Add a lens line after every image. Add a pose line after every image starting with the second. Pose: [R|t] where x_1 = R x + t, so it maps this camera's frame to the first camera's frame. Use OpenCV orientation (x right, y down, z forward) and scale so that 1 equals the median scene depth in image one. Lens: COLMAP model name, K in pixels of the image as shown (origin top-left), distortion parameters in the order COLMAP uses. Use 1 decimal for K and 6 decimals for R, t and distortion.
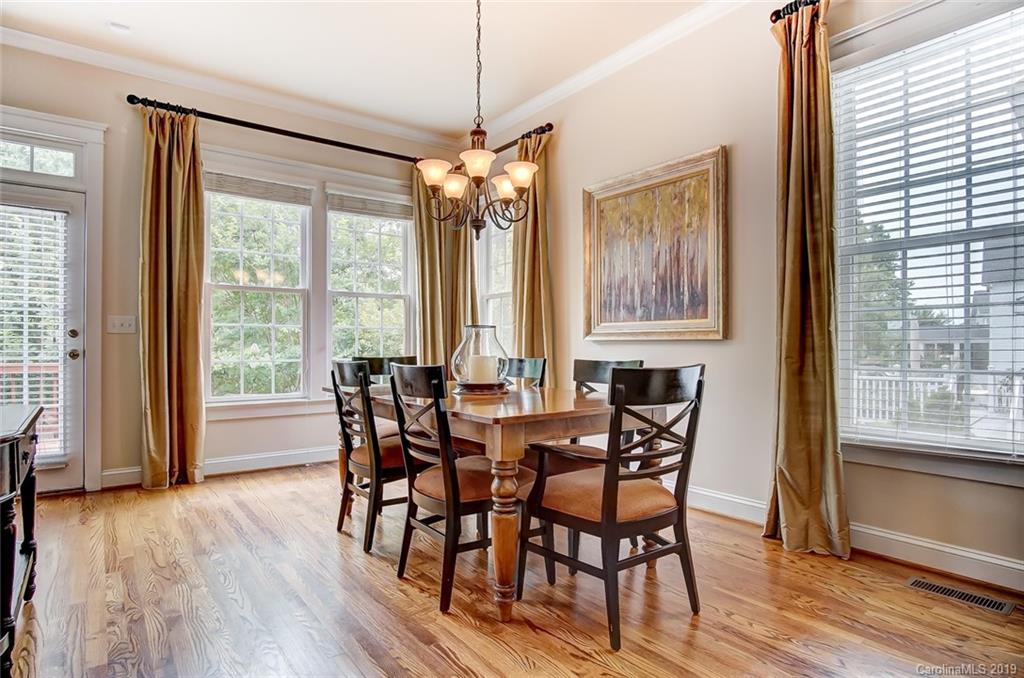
lens RADIAL K [[554.9, 0, 515.5], [0, 554.9, 339.8], [0, 0, 1]] dist [-0.025011, 0.002318]
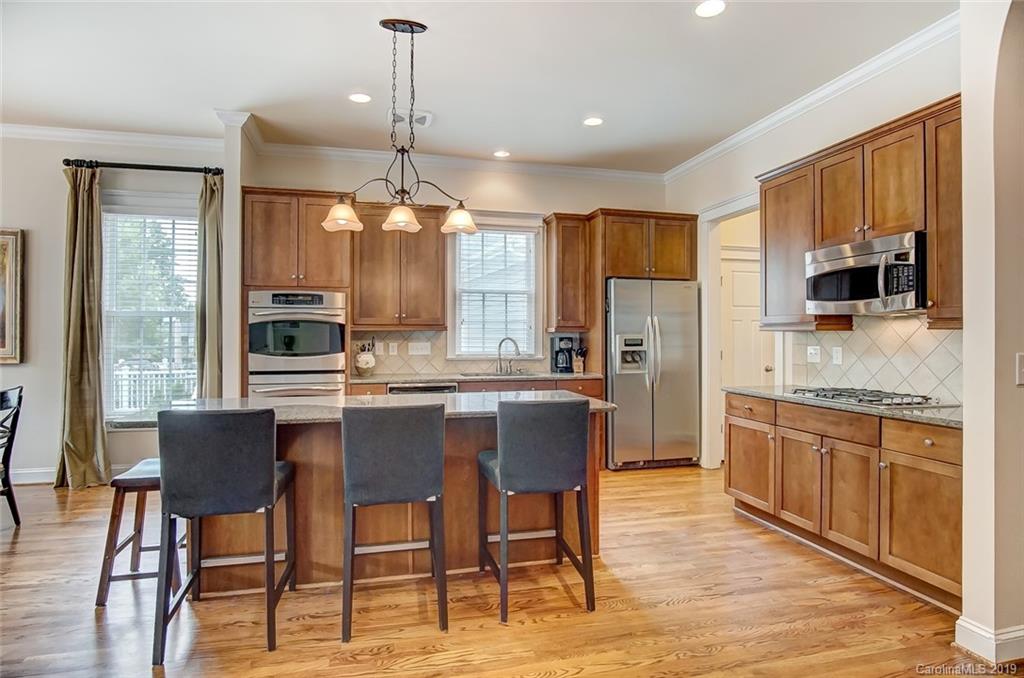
lens RADIAL K [[554.9, 0, 515.5], [0, 554.9, 339.8], [0, 0, 1]] dist [-0.025011, 0.002318]
pose [[0.399808, -0.004186, 0.916589, -0.392799], [-0.015809, 0.999809, 0.011461, -0.093884], [-0.916462, -0.019073, 0.399666, -0.722632]]
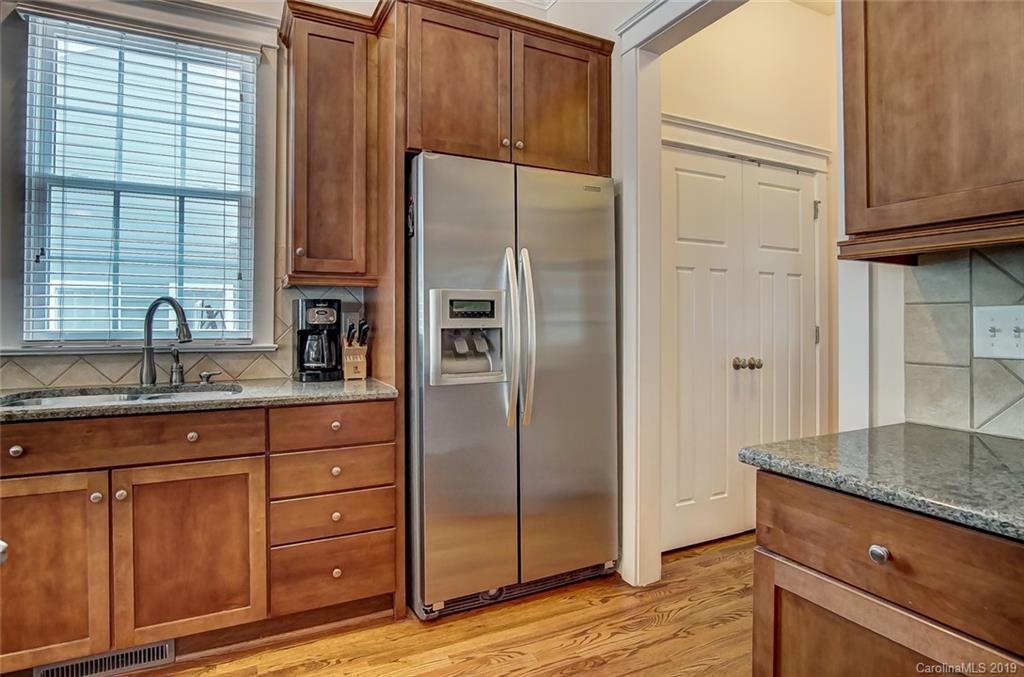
lens RADIAL K [[557.1, 0, 519.6], [0, 557.1, 320.2], [0, 0, 1]] dist [-0.022684, 0.000523]
pose [[0.190887, 0.003771, 0.981605, 0.524340], [-0.017110, 0.999853, -0.000514, -0.061604], [-0.981463, -0.016697, 0.190924, -0.585039]]
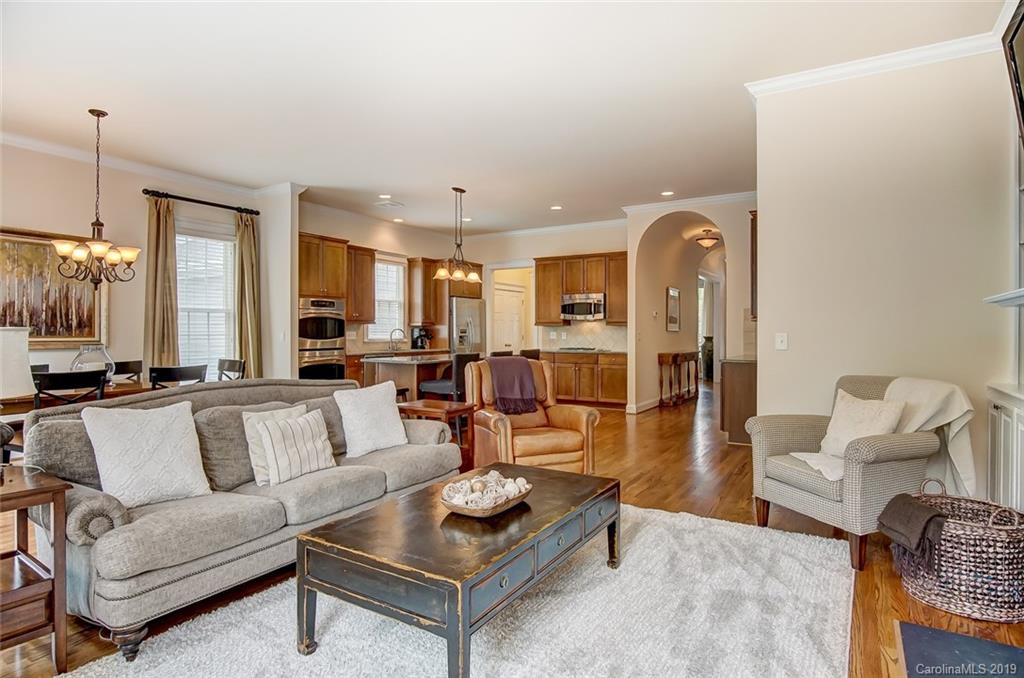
lens RADIAL K [[554.9, 0, 515.5], [0, 554.9, 339.8], [0, 0, 1]] dist [-0.025011, 0.002318]
pose [[-0.350542, -0.014754, 0.936431, -1.670221], [-0.015743, 0.999827, 0.009860, -0.061713], [-0.936415, -0.011286, -0.350714, 0.350208]]
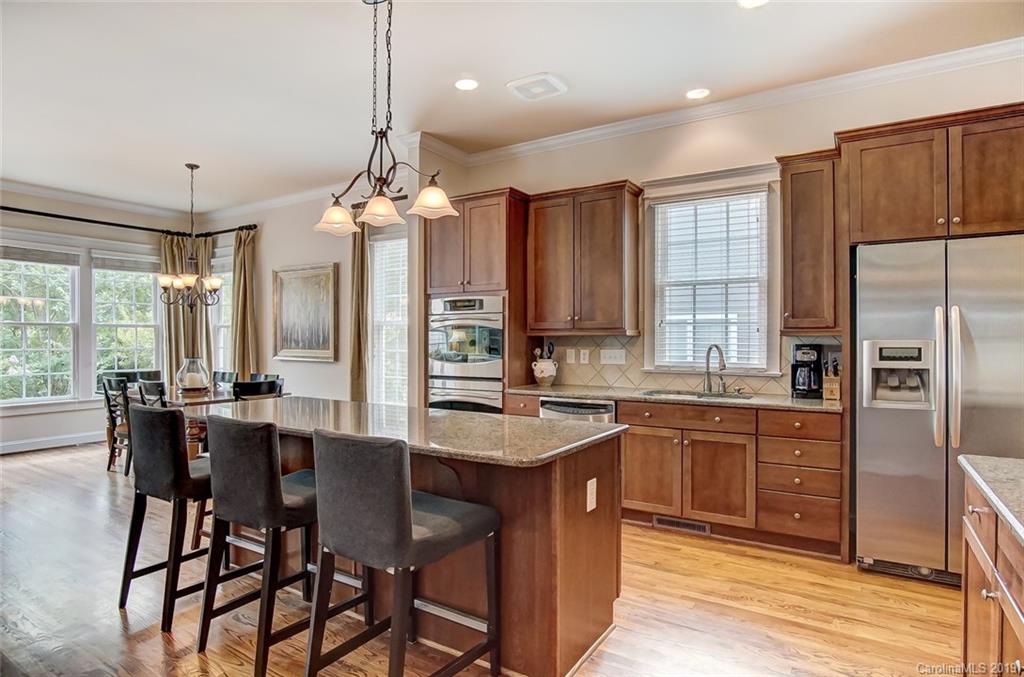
lens RADIAL K [[566.1, 0, 509.7], [0, 566.1, 342.9], [0, 0, 1]] dist [-0.020625, 0.000662]
pose [[0.942324, -0.000255, 0.334702, 0.272476], [-0.006604, 0.999791, 0.019356, -0.103980], [-0.334637, -0.020450, 0.942125, -1.030510]]
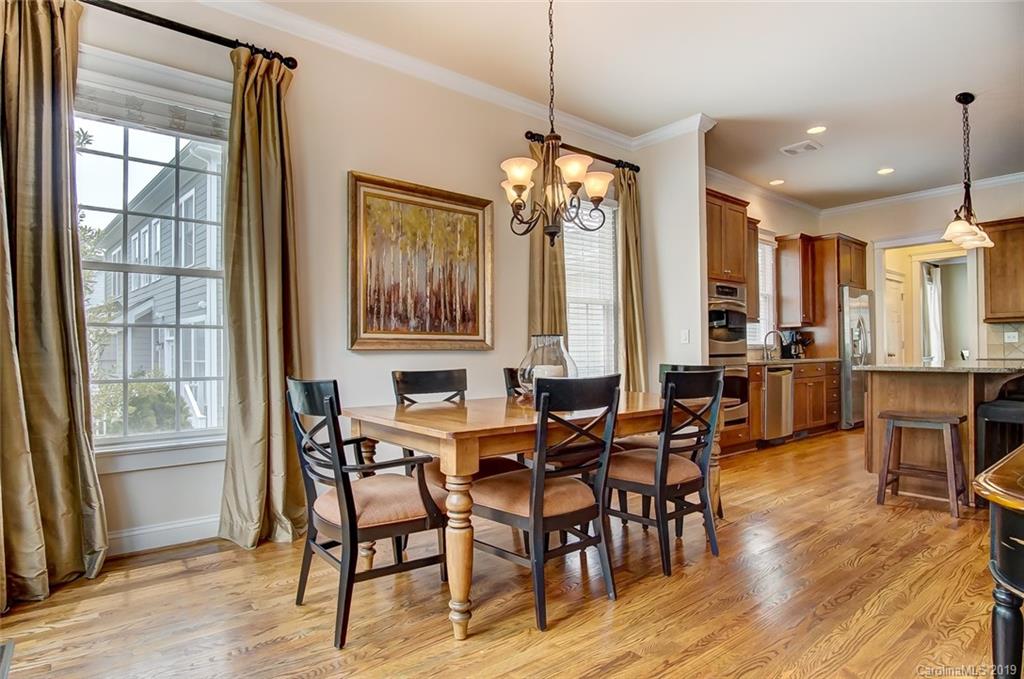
lens RADIAL K [[558.5, 0, 515.0], [0, 558.5, 351.4], [0, 0, 1]] dist [-0.026686, 0.000168]
pose [[-0.026635, 0.004760, 0.999634, -0.885661], [-0.005660, 0.999972, -0.004913, 0.008246], [-0.999629, -0.005789, -0.026608, 0.919110]]
